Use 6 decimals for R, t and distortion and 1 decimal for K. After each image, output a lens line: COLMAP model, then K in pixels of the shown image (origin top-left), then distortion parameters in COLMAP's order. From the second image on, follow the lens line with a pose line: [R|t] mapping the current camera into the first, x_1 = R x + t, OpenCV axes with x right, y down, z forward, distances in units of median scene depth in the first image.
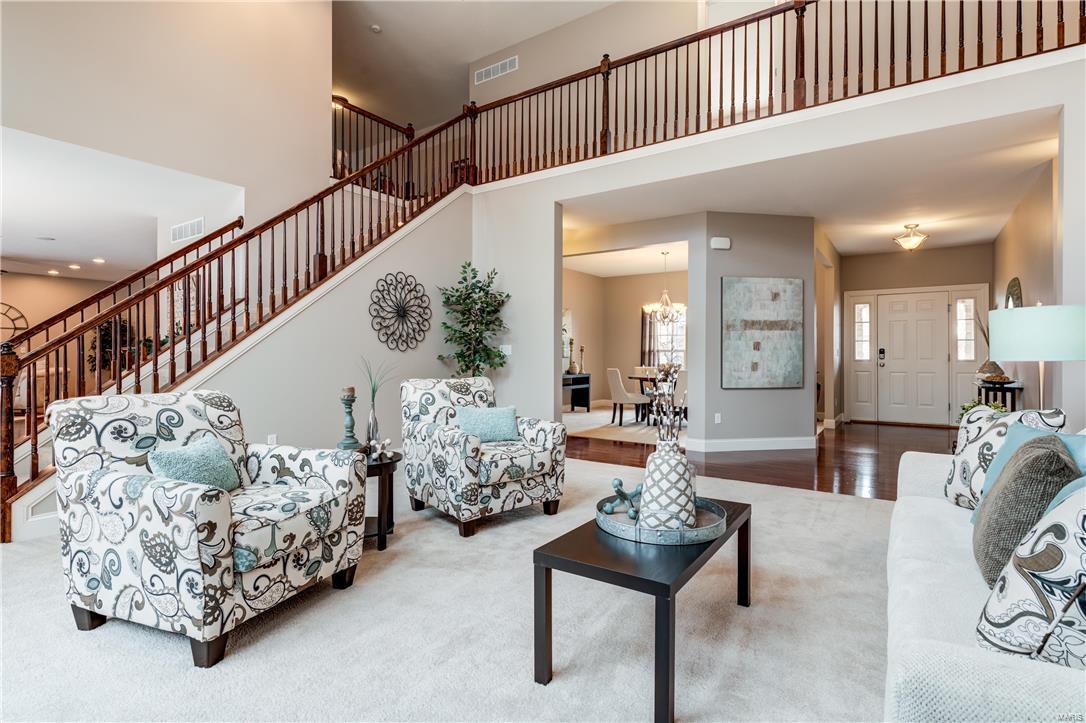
lens RADIAL K [[538.0, 0, 543.6], [0, 538.0, 346.5], [0, 0, 1]] dist [0.004114, -0.001980]
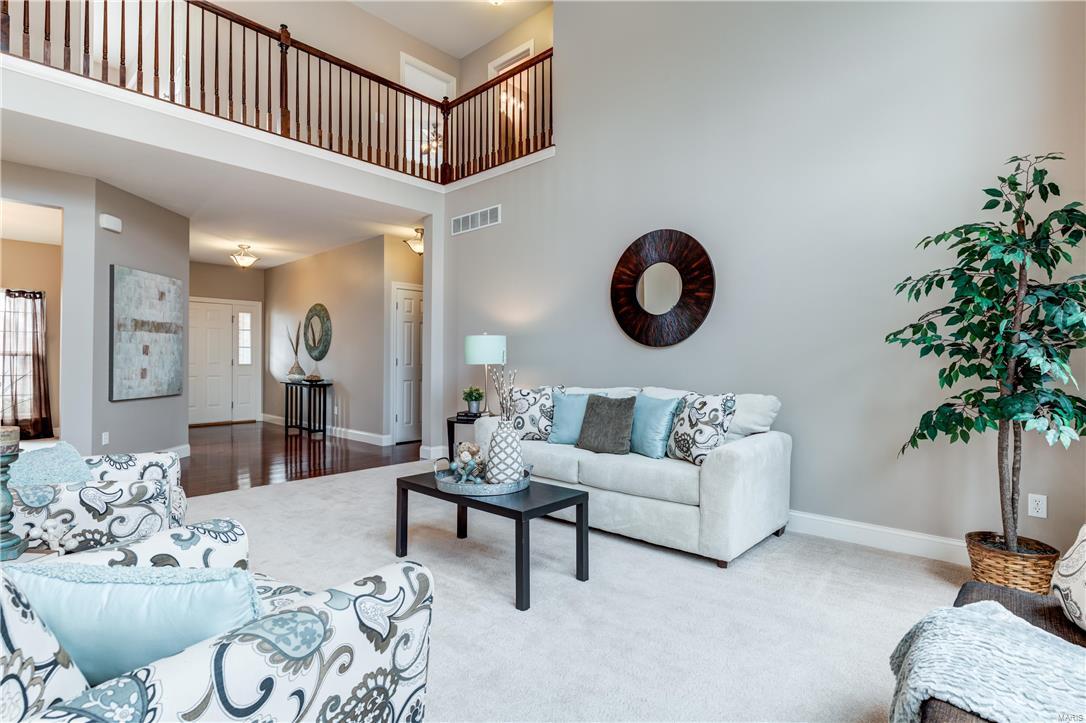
lens RADIAL K [[538.0, 0, 540.9], [0, 538.0, 366.2], [0, 0, 1]] dist [0.004114, -0.001980]
pose [[0.149724, -0.009737, 0.988680, -0.376569], [-0.015147, 0.999812, 0.012141, 0.005378], [-0.988612, -0.016793, 0.149548, 0.228074]]
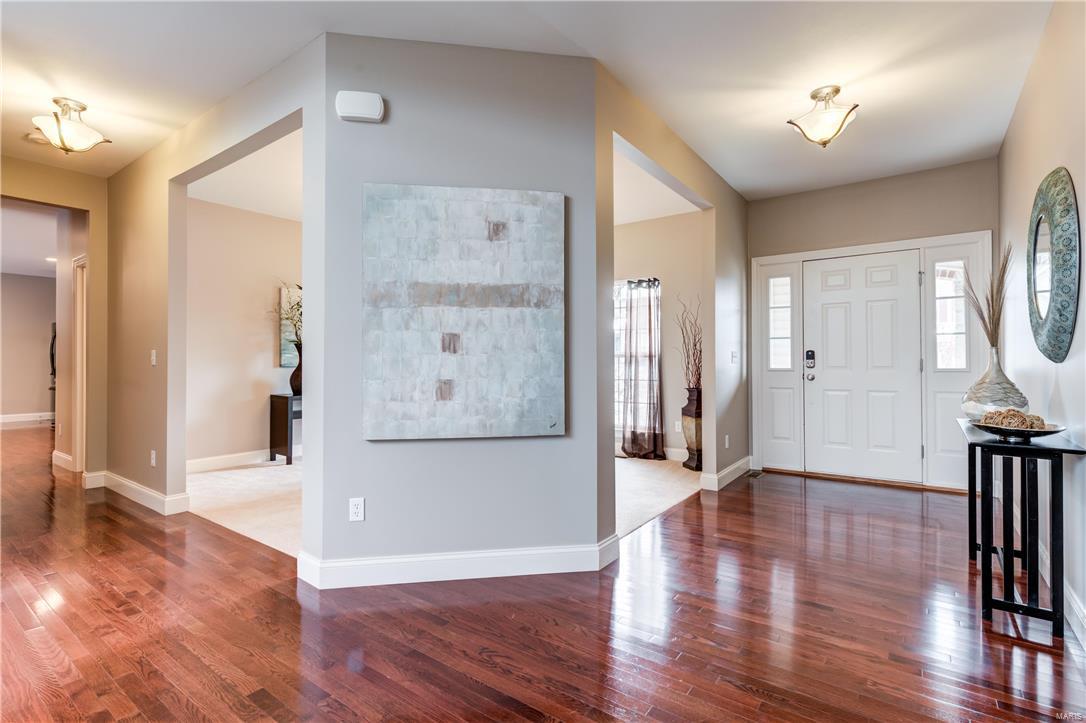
lens RADIAL K [[516.1, 0, 548.0], [0, 516.1, 354.5], [0, 0, 1]] dist [0.008325, 0.001458]
pose [[0.999774, -0.004537, -0.020790, 0.481978], [0.004526, 0.999990, -0.000606, 0.009329], [0.020793, 0.000512, 0.999784, 0.578412]]
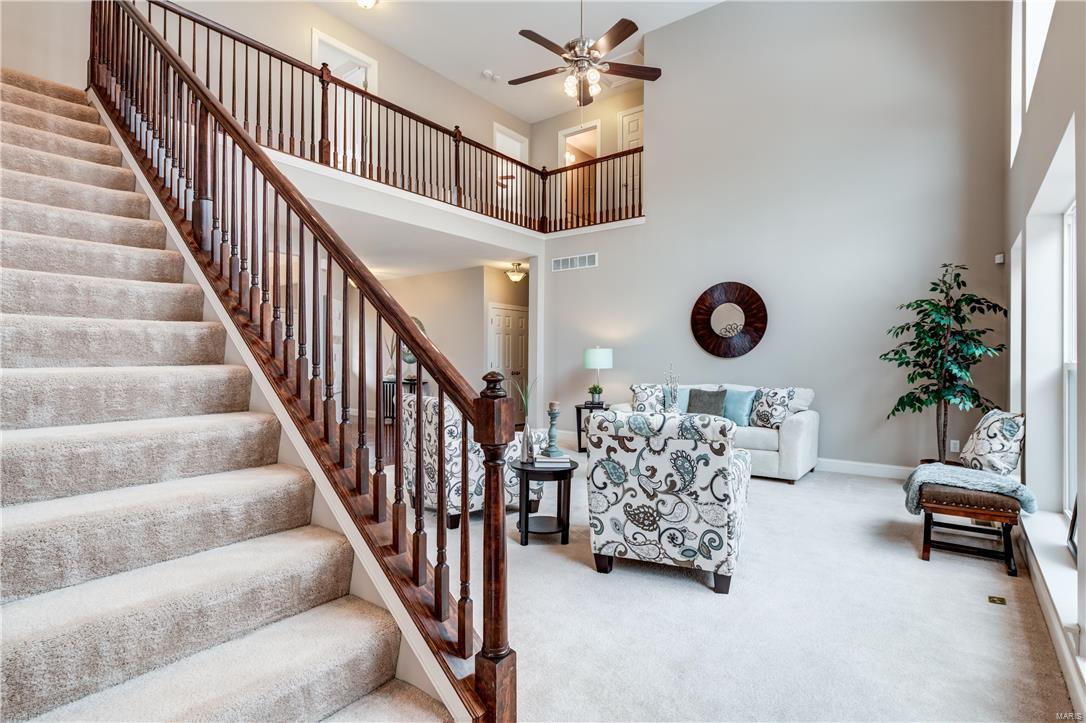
lens RADIAL K [[538.0, 0, 541.8], [0, 538.0, 367.0], [0, 0, 1]] dist [0.004114, -0.001980]
pose [[0.060901, -0.014426, 0.998040, -0.598109], [-0.017036, 0.999735, 0.015490, -0.001142], [-0.997998, -0.017946, 0.060639, 0.377729]]
